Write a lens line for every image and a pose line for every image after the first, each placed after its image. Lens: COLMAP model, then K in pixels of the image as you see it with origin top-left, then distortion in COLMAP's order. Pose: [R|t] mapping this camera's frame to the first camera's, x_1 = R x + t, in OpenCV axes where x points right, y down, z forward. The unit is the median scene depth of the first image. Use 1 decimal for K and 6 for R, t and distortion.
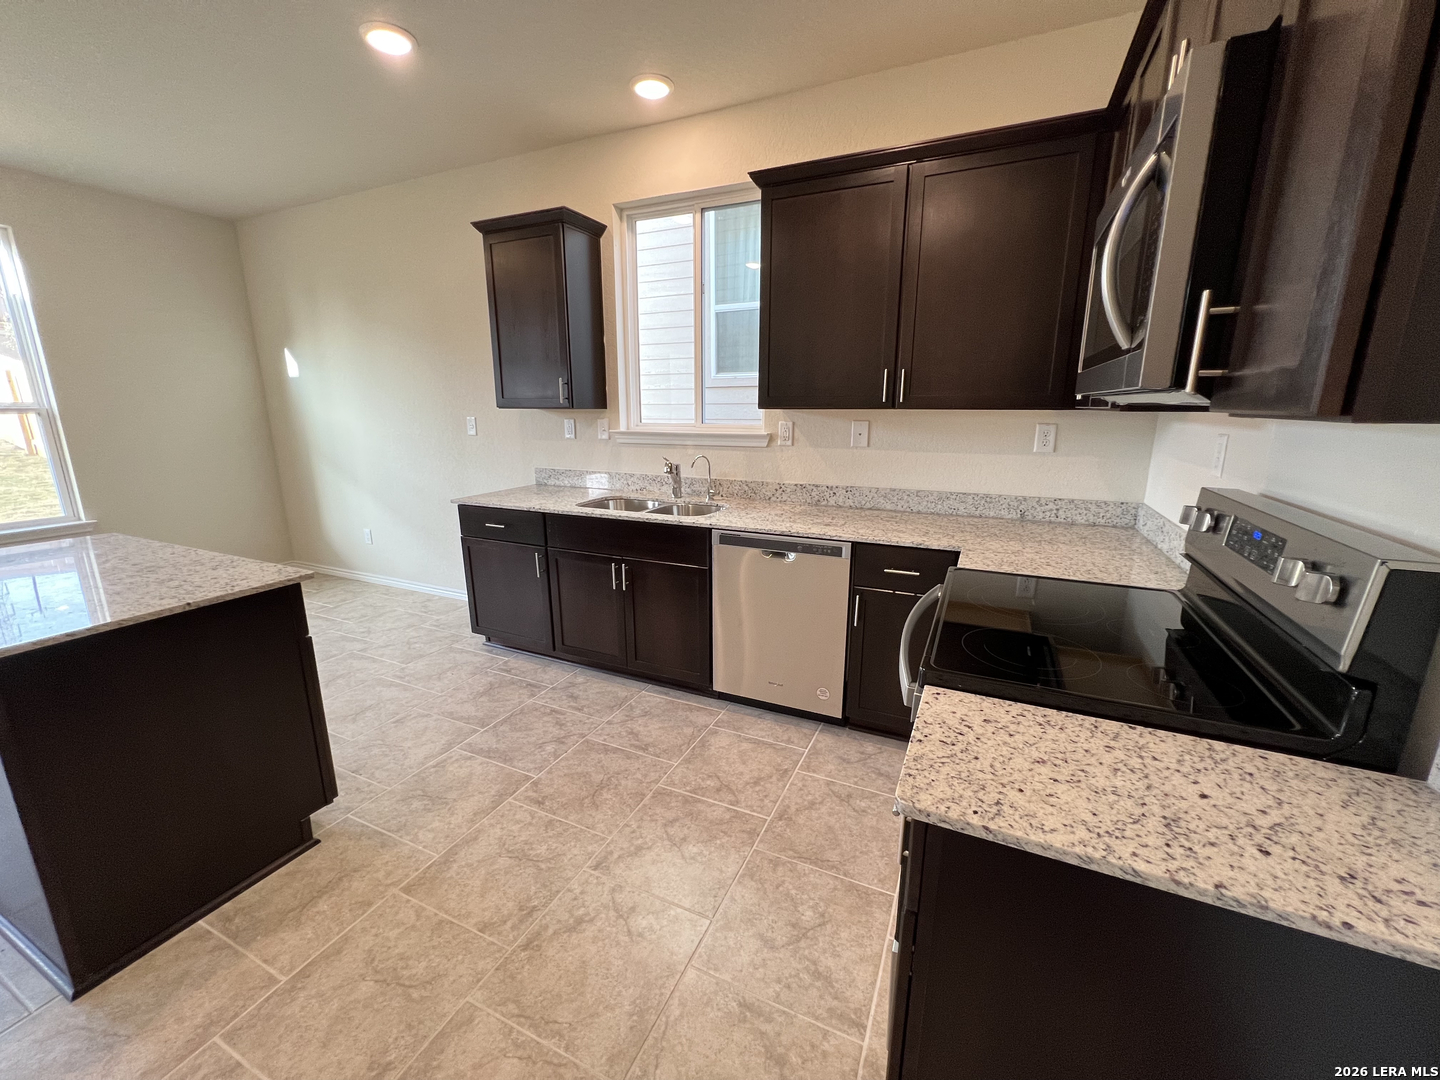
lens RADIAL K [[578.7, 0, 719.9], [0, 578.7, 542.4], [0, 0, 1]] dist [-0.001258, 0.000031]
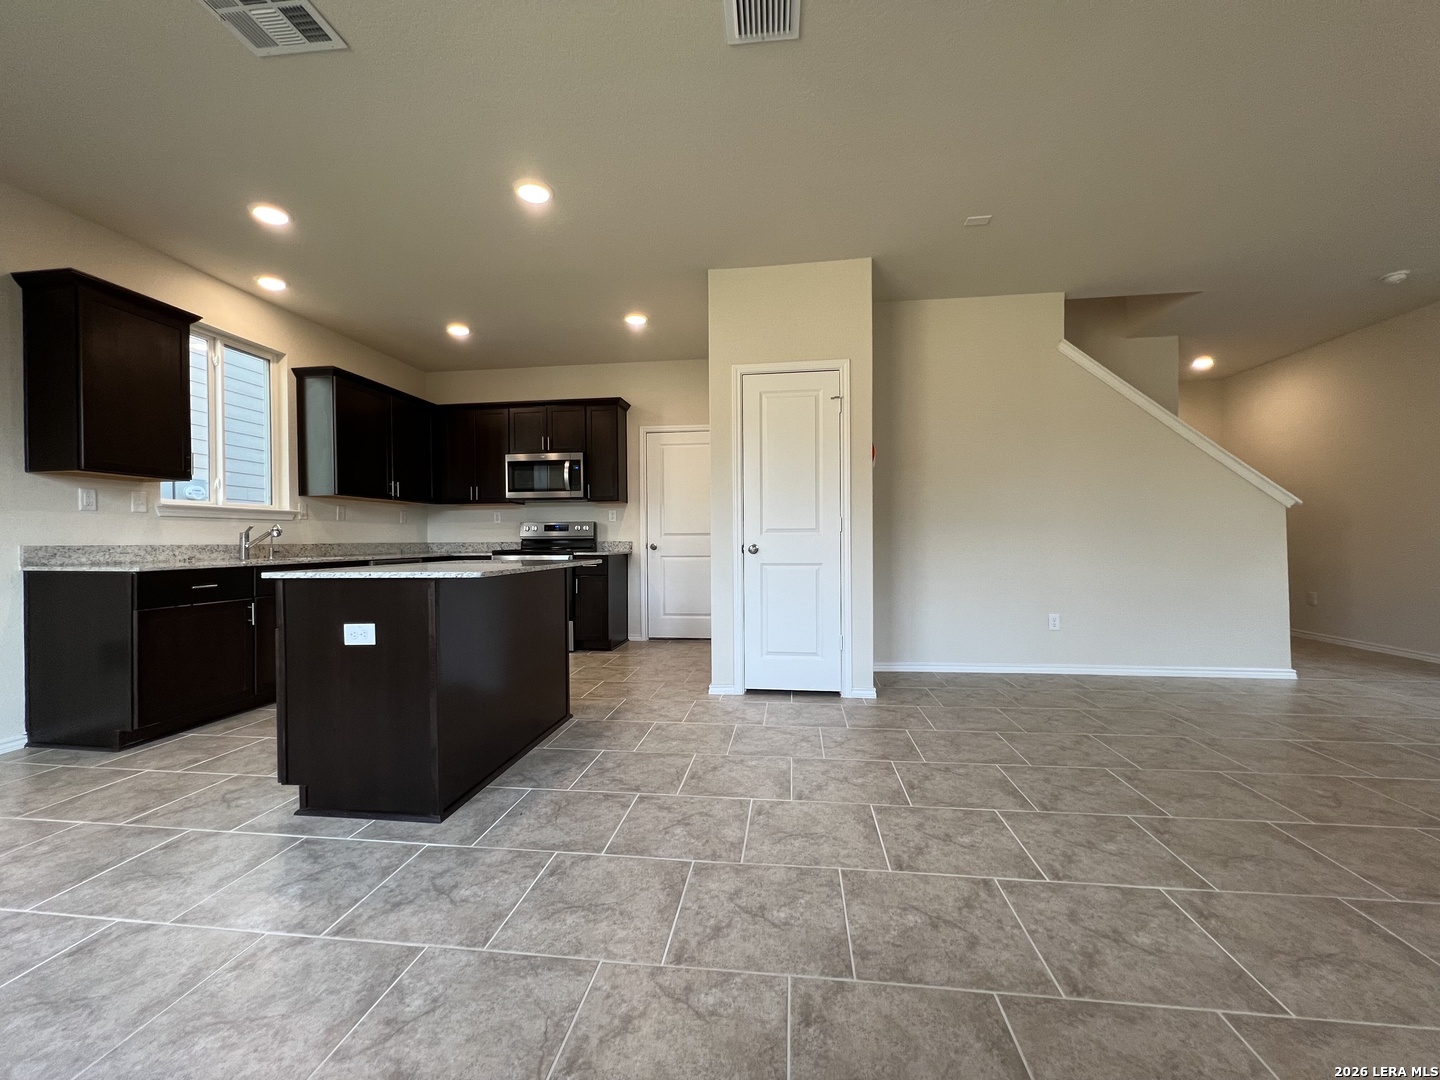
lens RADIAL K [[578.7, 0, 719.9], [0, 578.7, 542.4], [0, 0, 1]] dist [-0.001258, 0.000031]
pose [[-0.303674, -0.001565, 0.952775, -1.676303], [0.229464, 0.970444, 0.074731, 0.029002], [-0.924731, 0.241321, -0.294340, 0.454522]]
